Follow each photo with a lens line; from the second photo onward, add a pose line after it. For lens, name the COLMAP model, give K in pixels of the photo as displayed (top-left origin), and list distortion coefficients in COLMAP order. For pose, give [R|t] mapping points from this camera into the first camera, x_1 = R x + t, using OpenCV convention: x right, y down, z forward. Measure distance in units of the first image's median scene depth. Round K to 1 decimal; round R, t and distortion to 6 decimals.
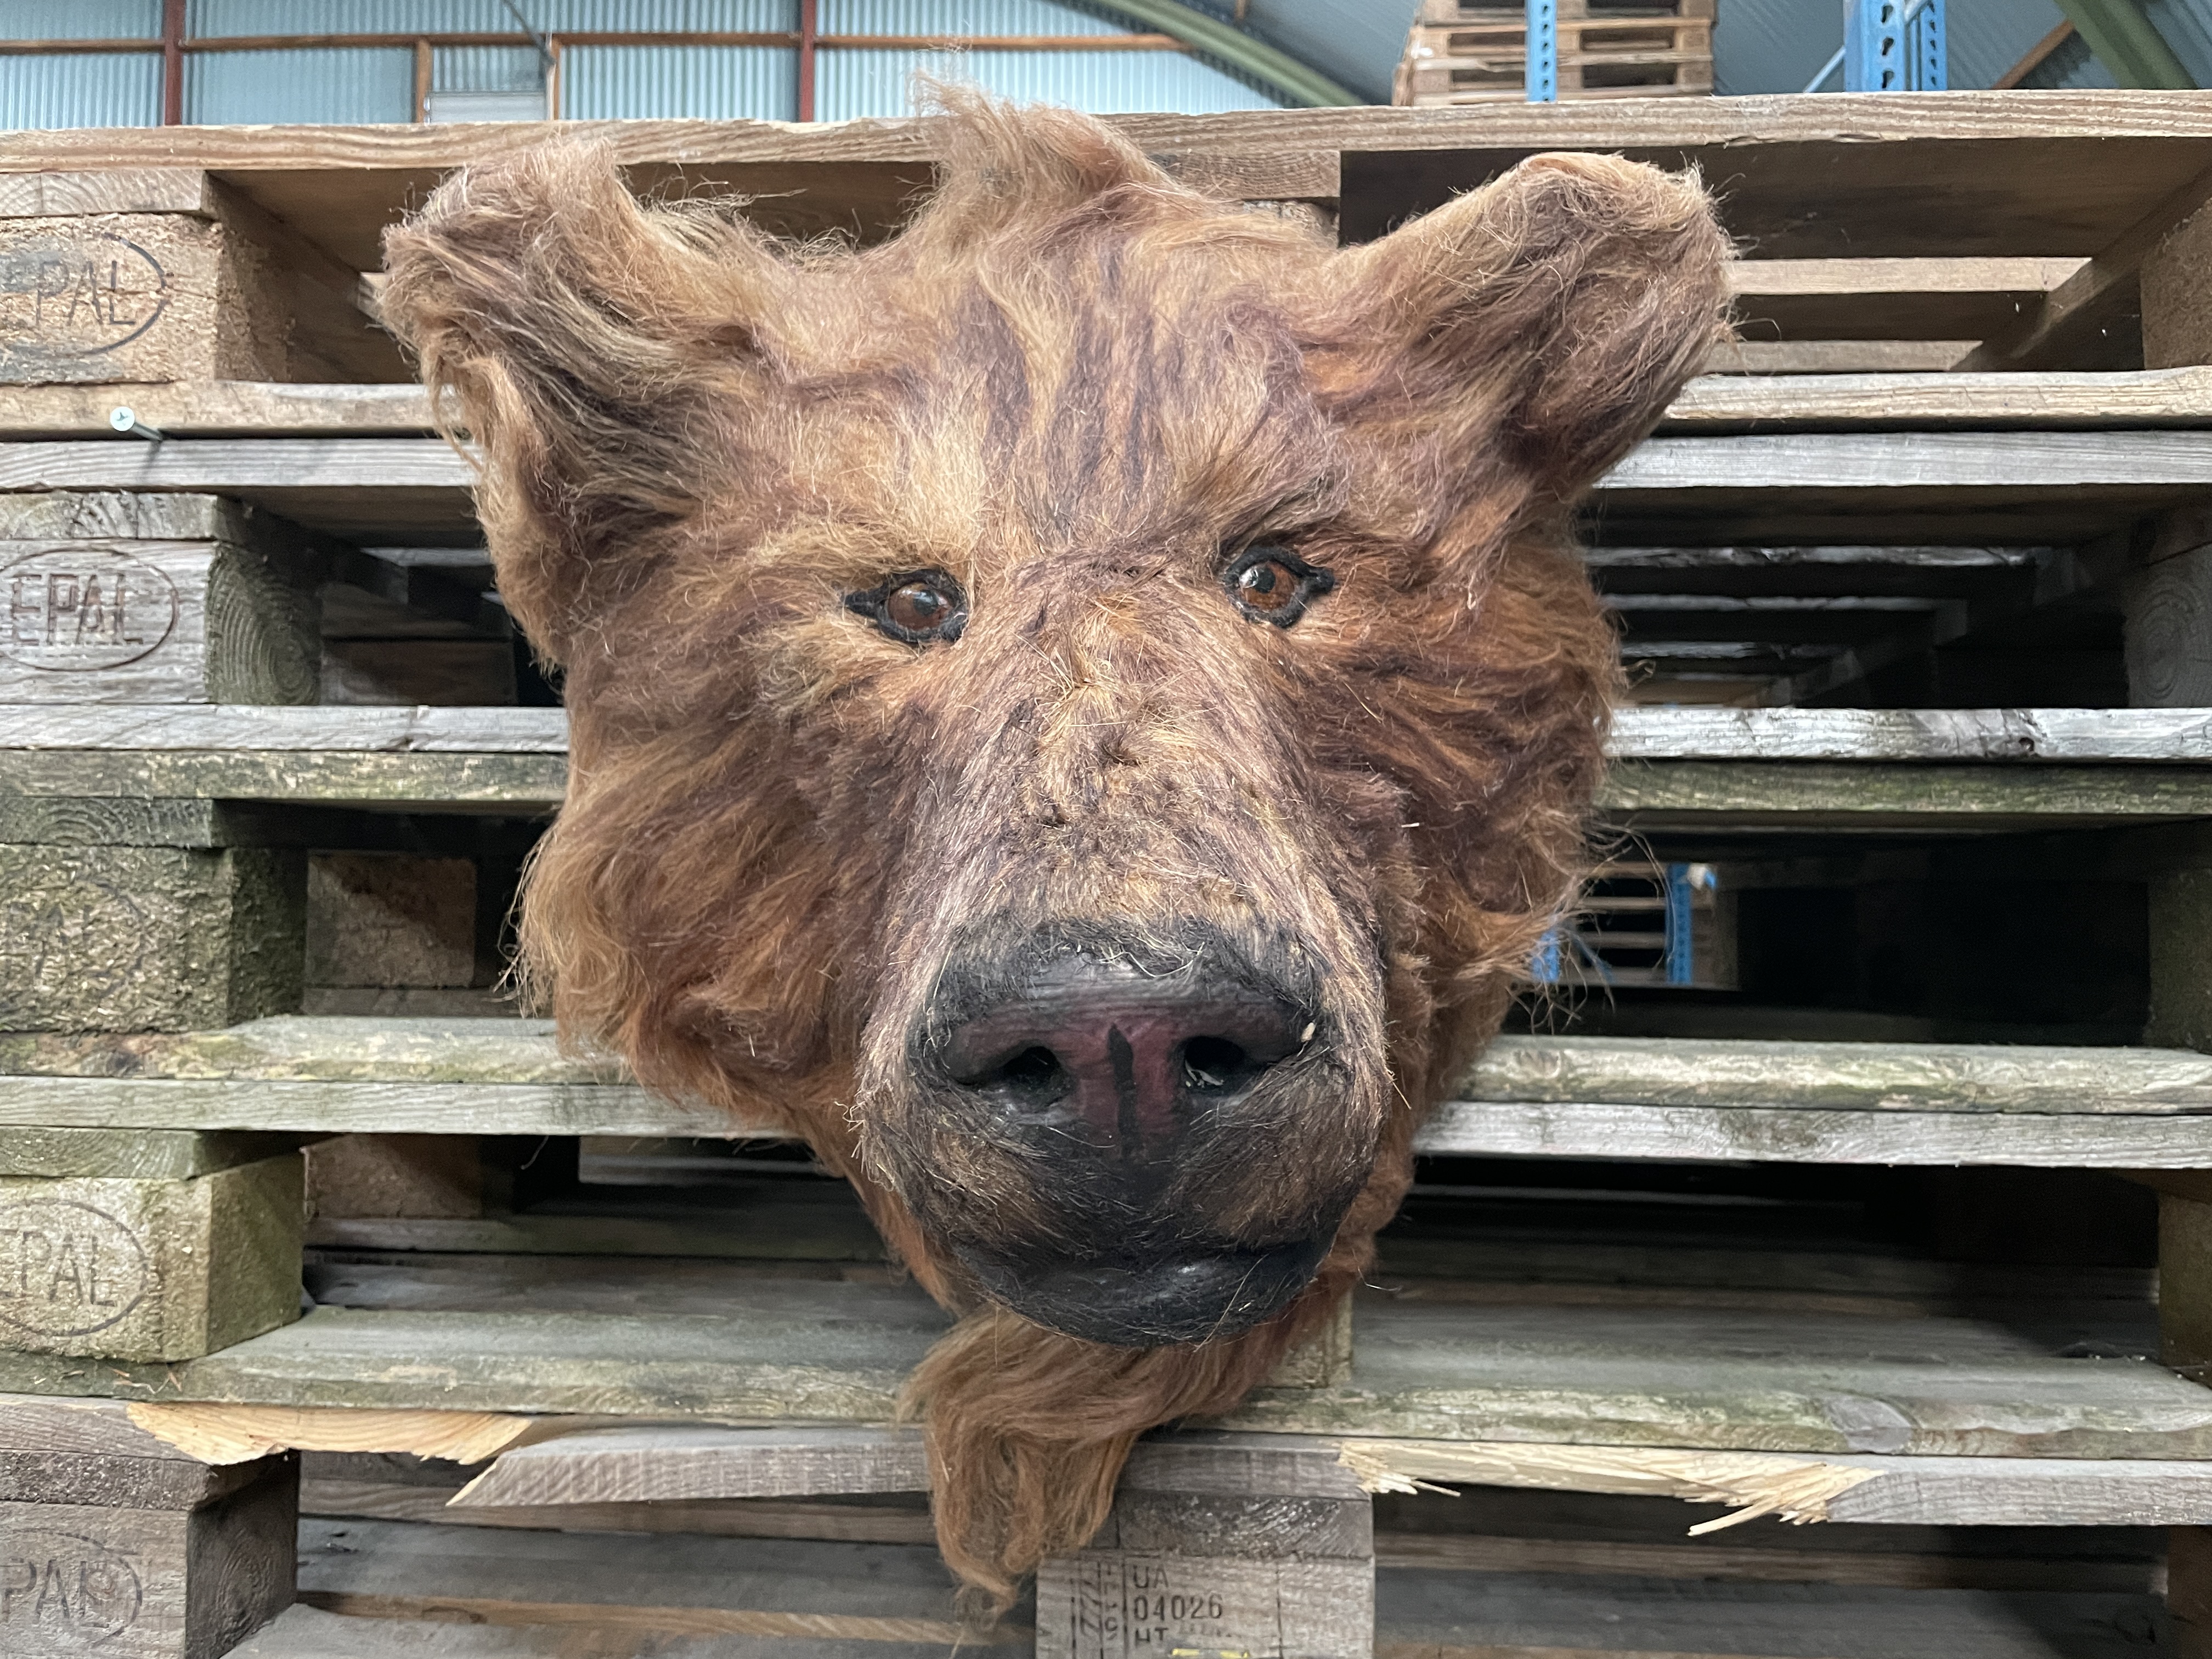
lens RADIAL K [[1683.4, 0, 1116.0], [0, 1683.4, 800.3], [0, 0, 1]] dist [0.084742, -0.125166]
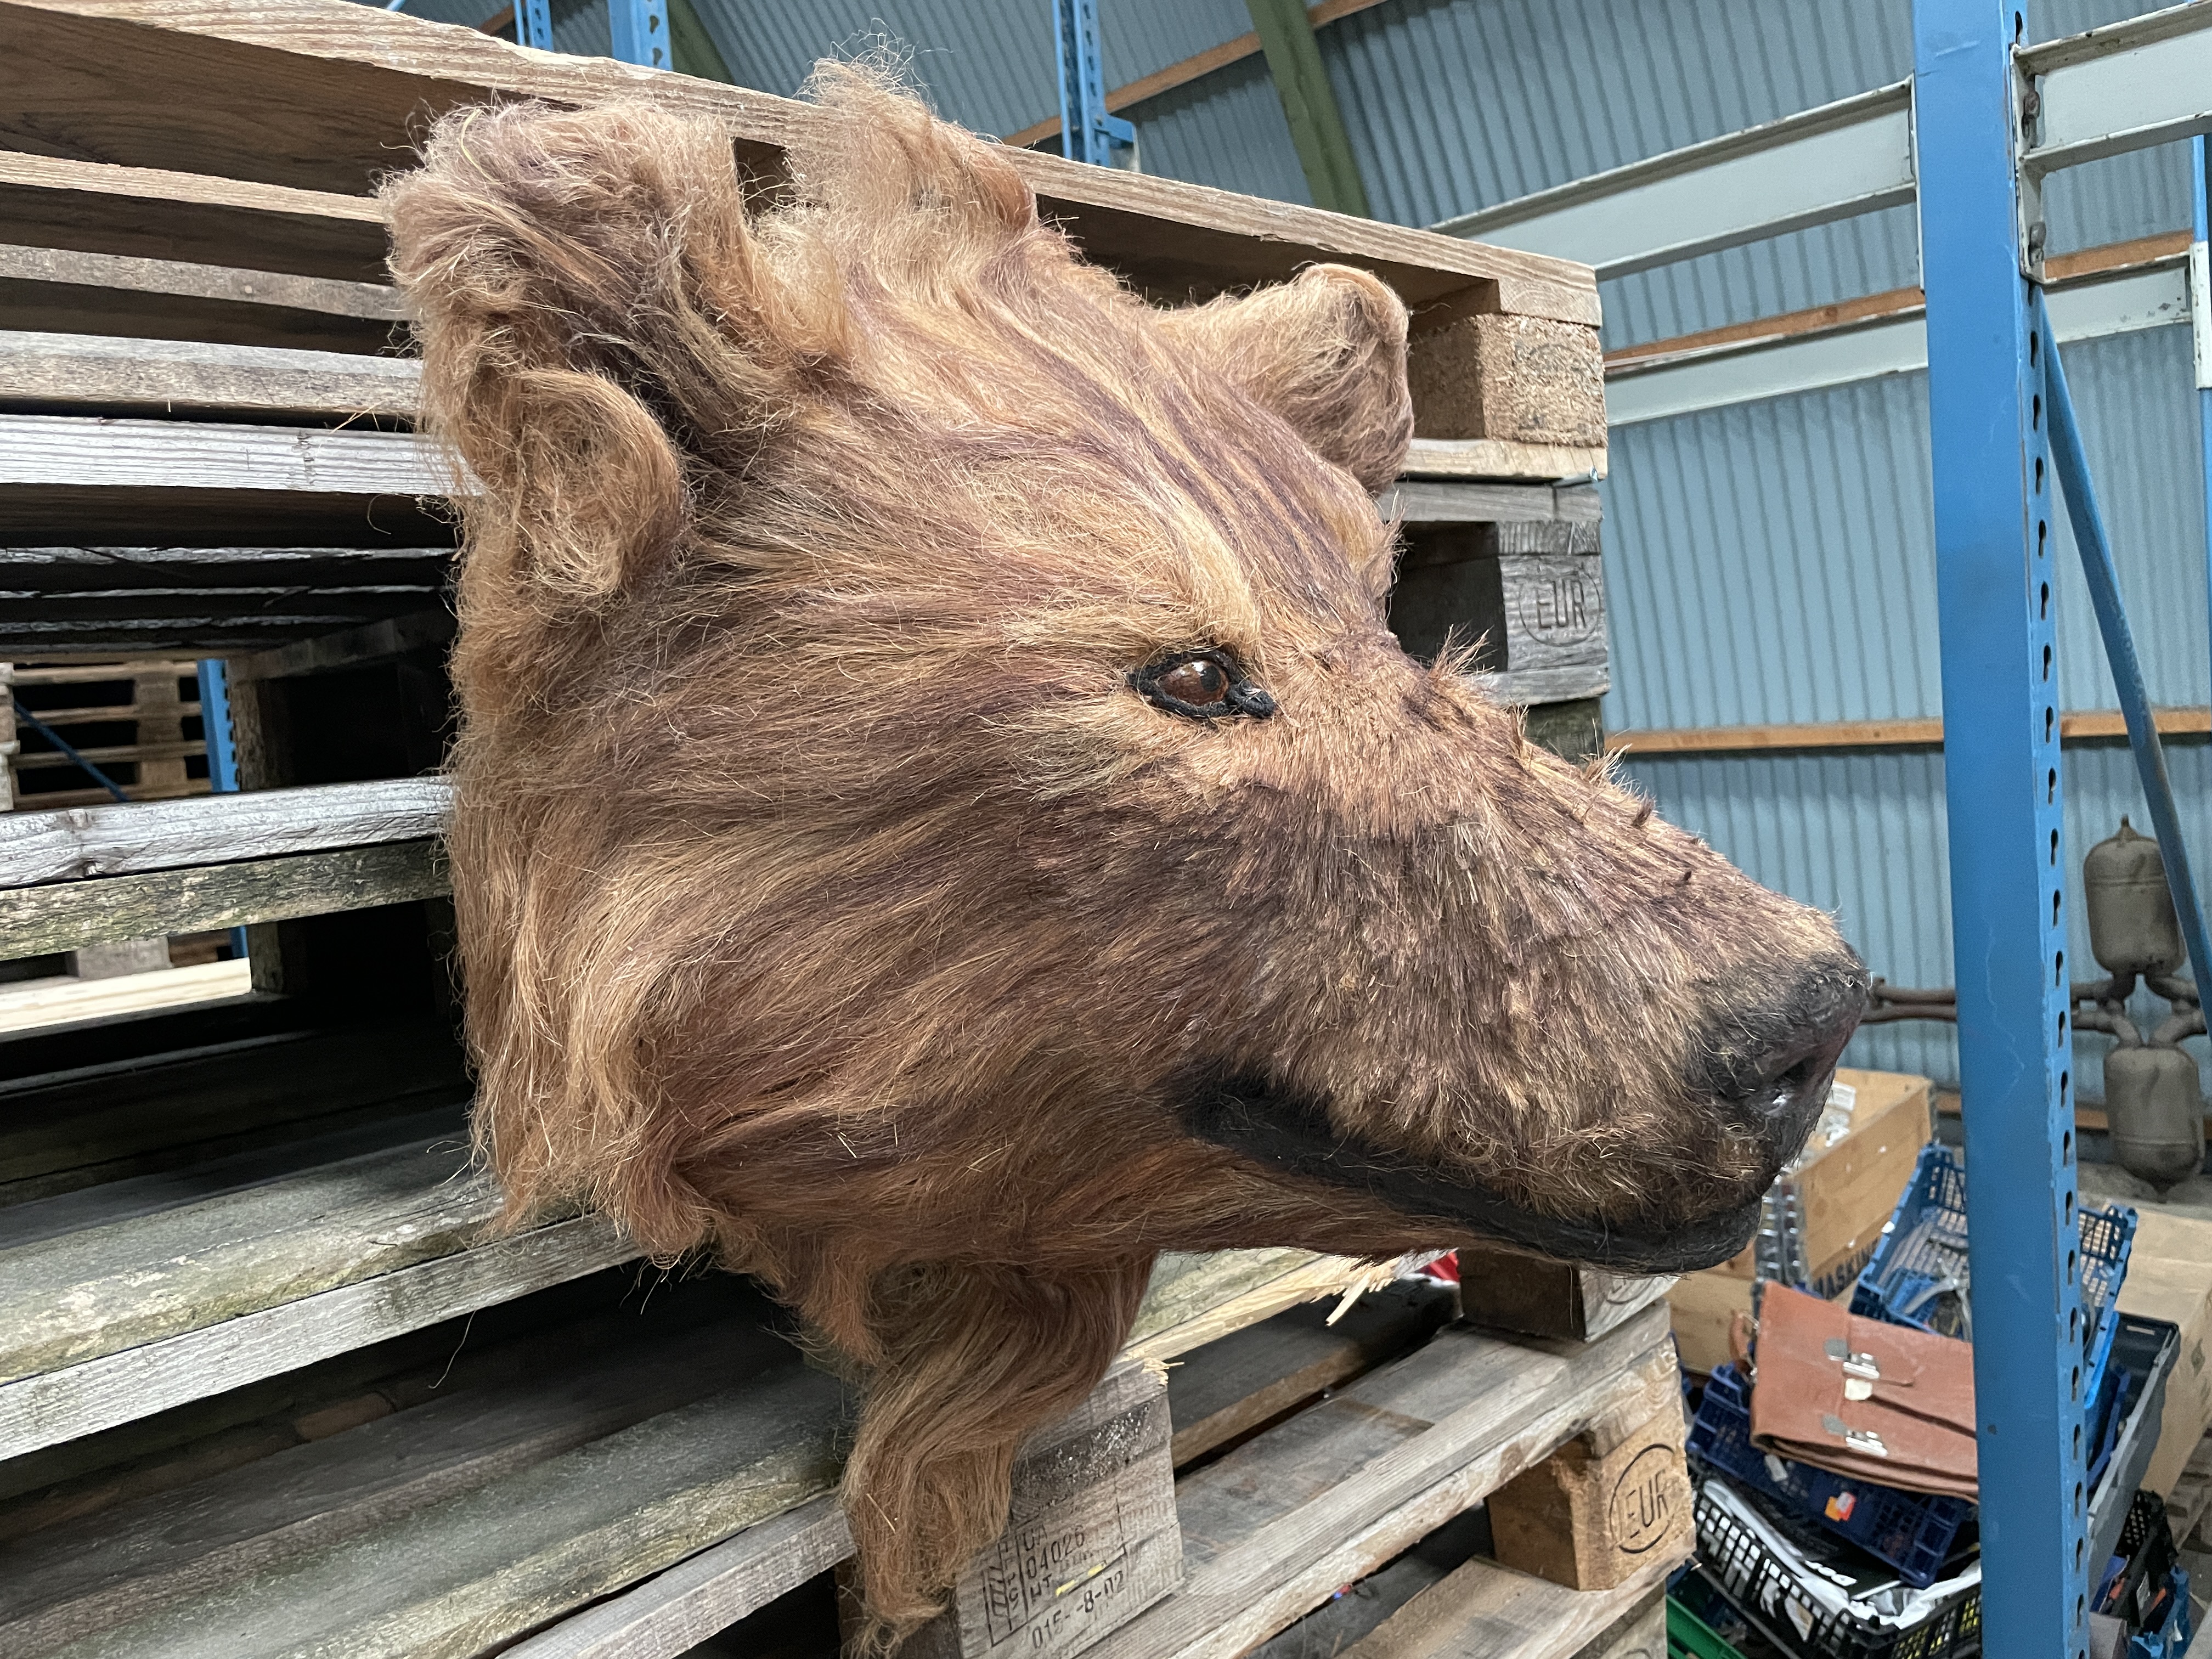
lens RADIAL K [[1683.4, 0, 1097.3], [0, 1683.4, 806.8], [0, 0, 1]] dist [0.084742, -0.125166]
pose [[0.672683, -0.115224, 0.730904, -0.648983], [0.060304, 0.993052, 0.101050, -0.103266], [-0.737469, -0.023898, 0.674958, 0.239848]]
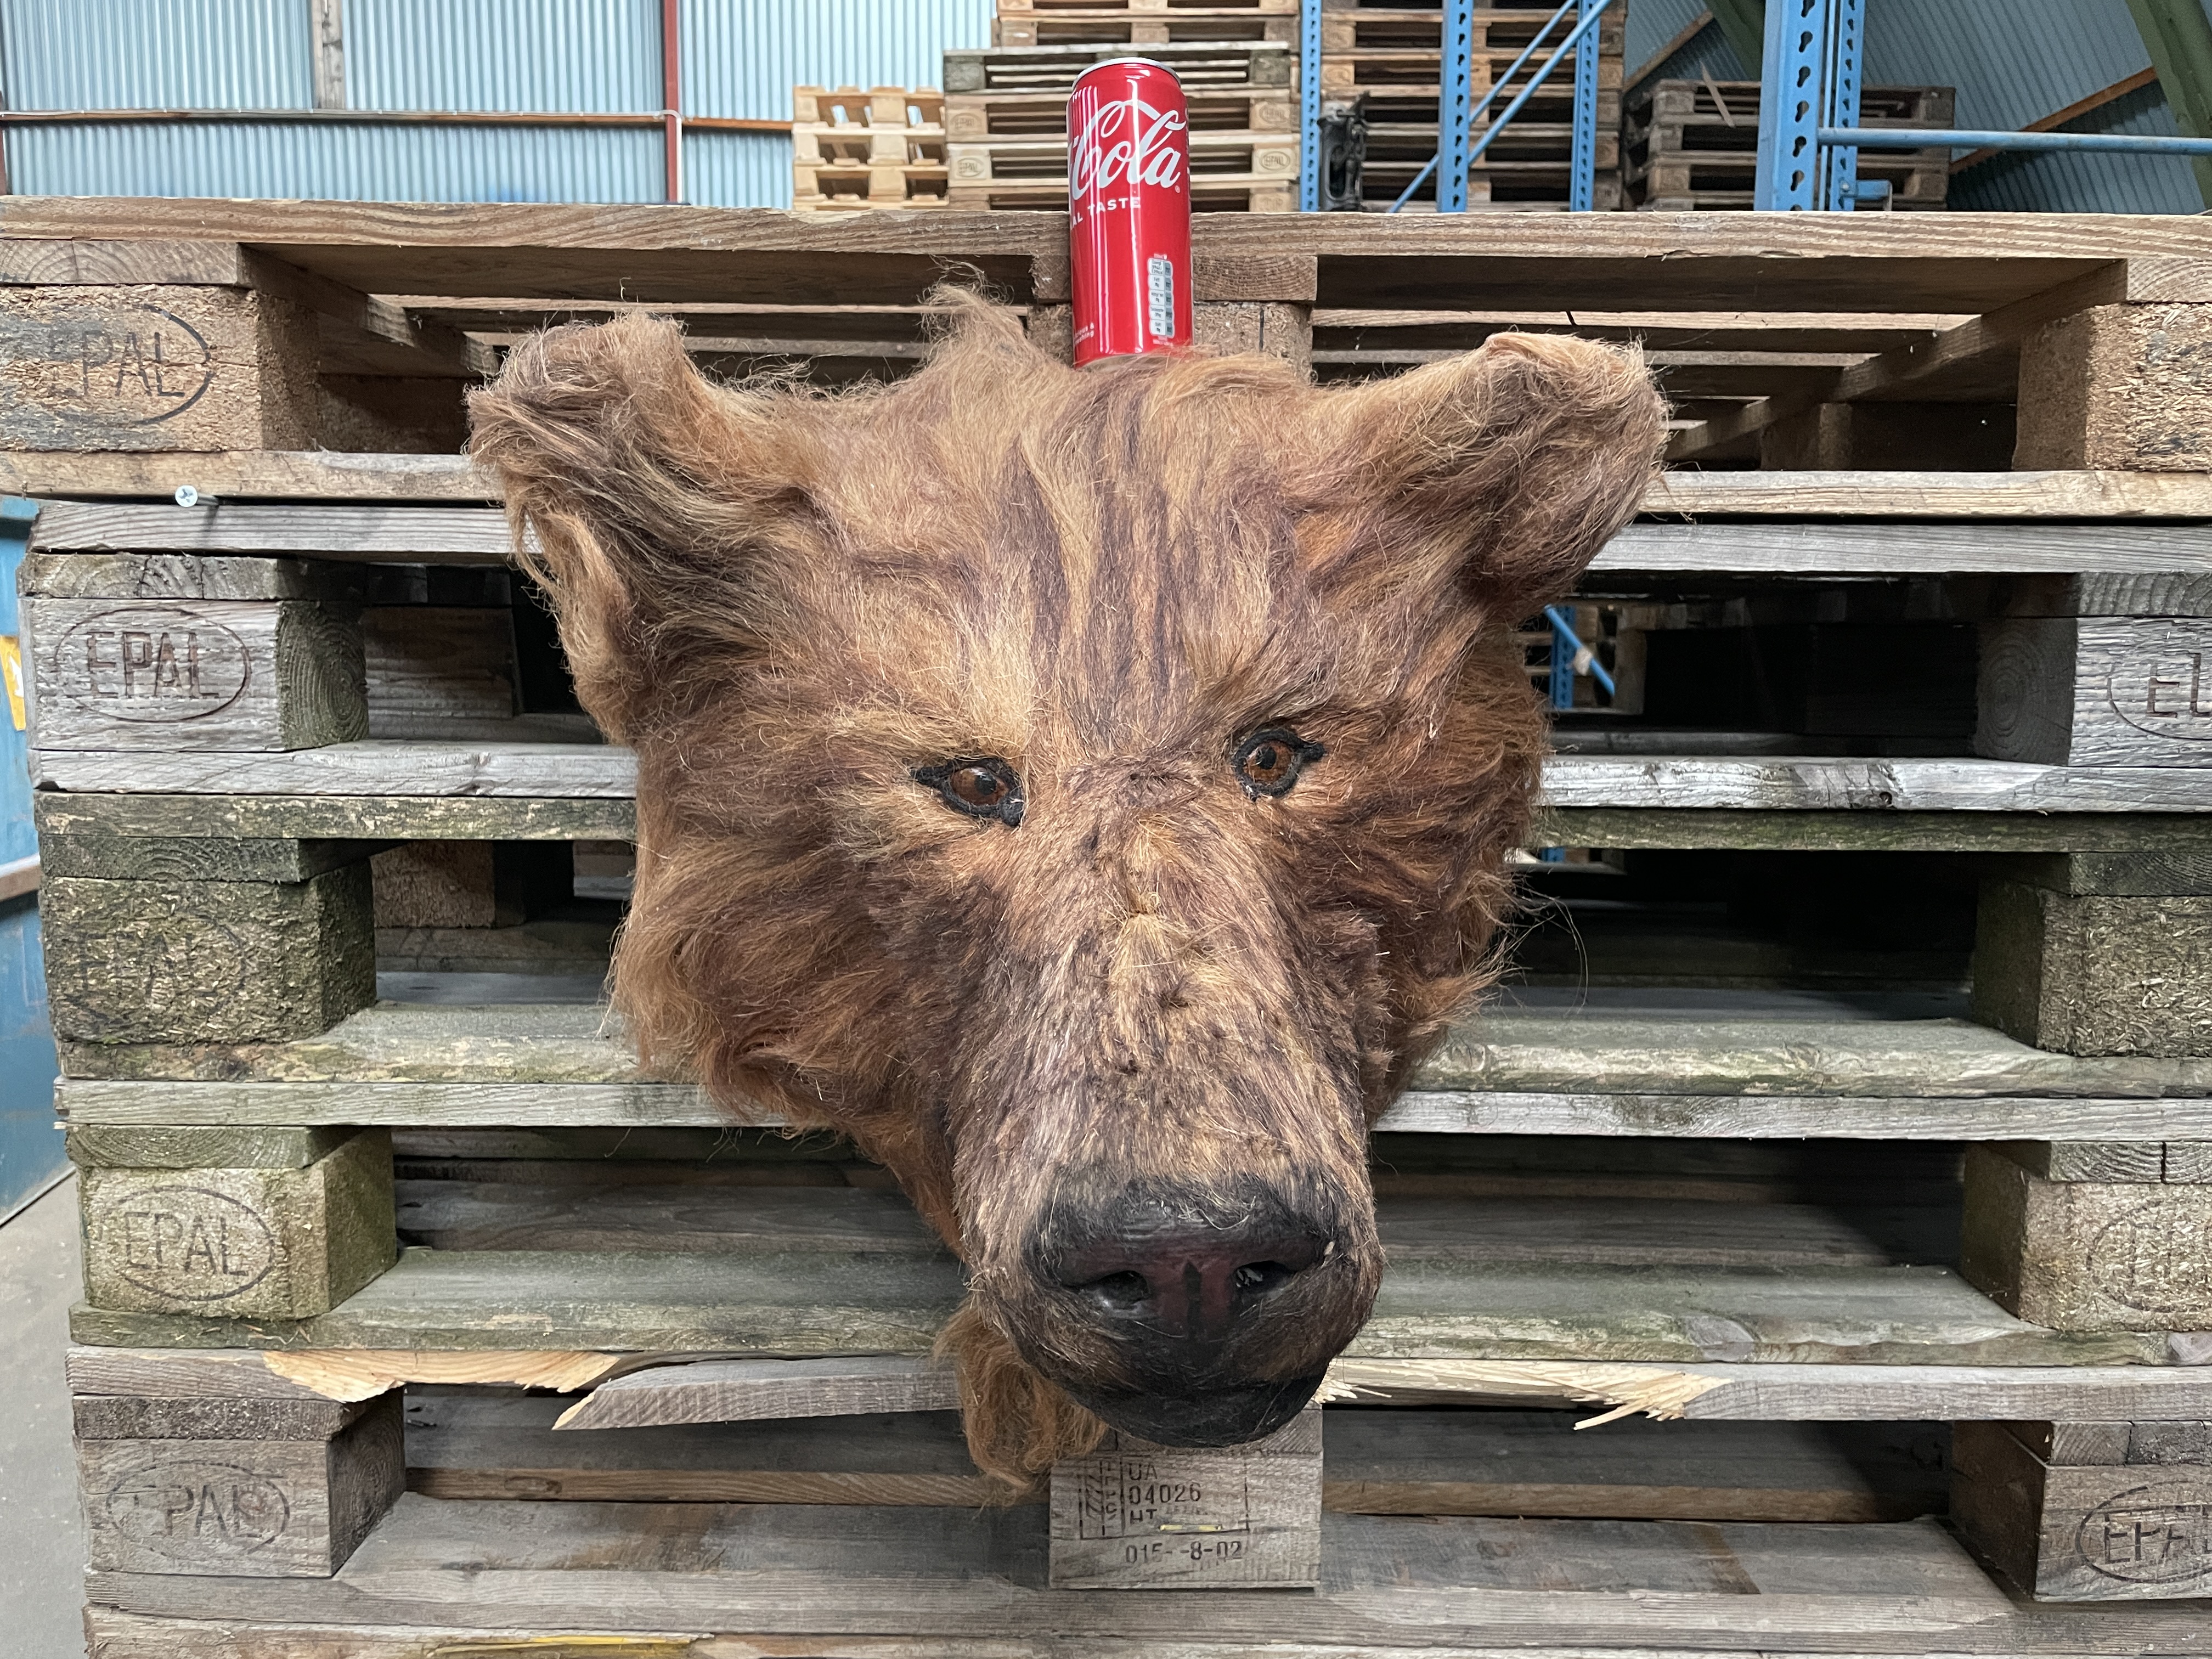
lens RADIAL K [[1683.4, 0, 1114.8], [0, 1683.4, 814.2], [0, 0, 1]] dist [0.084742, -0.125166]
pose [[0.998282, -0.008531, 0.057966, -0.063231], [-0.001175, 0.986228, 0.165385, -0.204014], [-0.058579, -0.165169, 0.984524, -0.123325]]
